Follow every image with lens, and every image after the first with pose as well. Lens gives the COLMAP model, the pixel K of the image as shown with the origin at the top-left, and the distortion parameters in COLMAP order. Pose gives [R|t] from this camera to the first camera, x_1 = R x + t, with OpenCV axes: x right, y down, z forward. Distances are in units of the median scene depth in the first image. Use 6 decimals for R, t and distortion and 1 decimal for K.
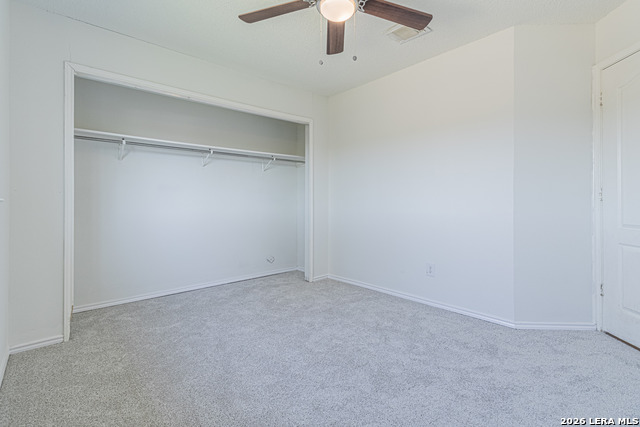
lens RADIAL K [[315.6, 0, 332.5], [0, 315.6, 212.1], [0, 0, 1]] dist [0.011972, 0.000552]
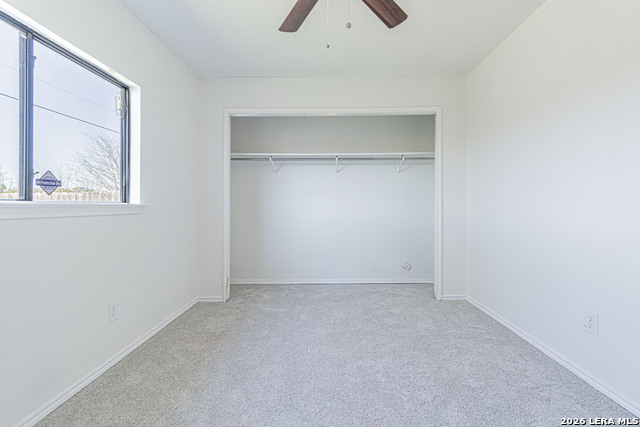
lens RADIAL K [[301.7, 0, 325.5], [0, 301.7, 210.1], [0, 0, 1]] dist [0.003390, 0.001360]
pose [[0.715383, 0.006786, -0.698700, 0.334379], [-0.020885, 0.999714, -0.011675, -0.002265], [0.698420, 0.022945, 0.715320, 0.257410]]
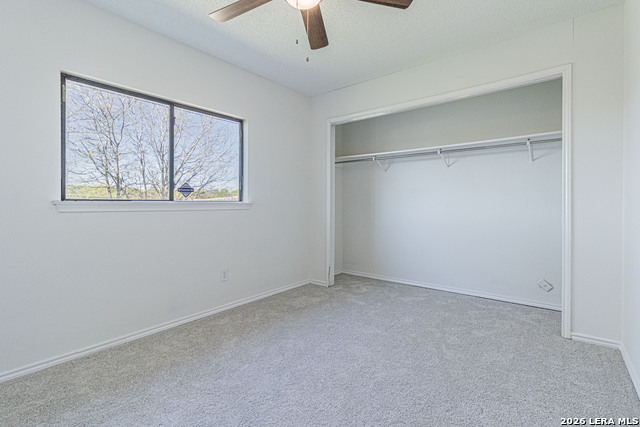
lens RADIAL K [[301.7, 0, 319.7], [0, 301.7, 208.4], [0, 0, 1]] dist [0.003390, 0.001360]
pose [[0.123301, 0.017358, -0.992218, 0.537089], [-0.035496, 0.999284, 0.013070, -0.017109], [0.991734, 0.033608, 0.123828, 0.566929]]
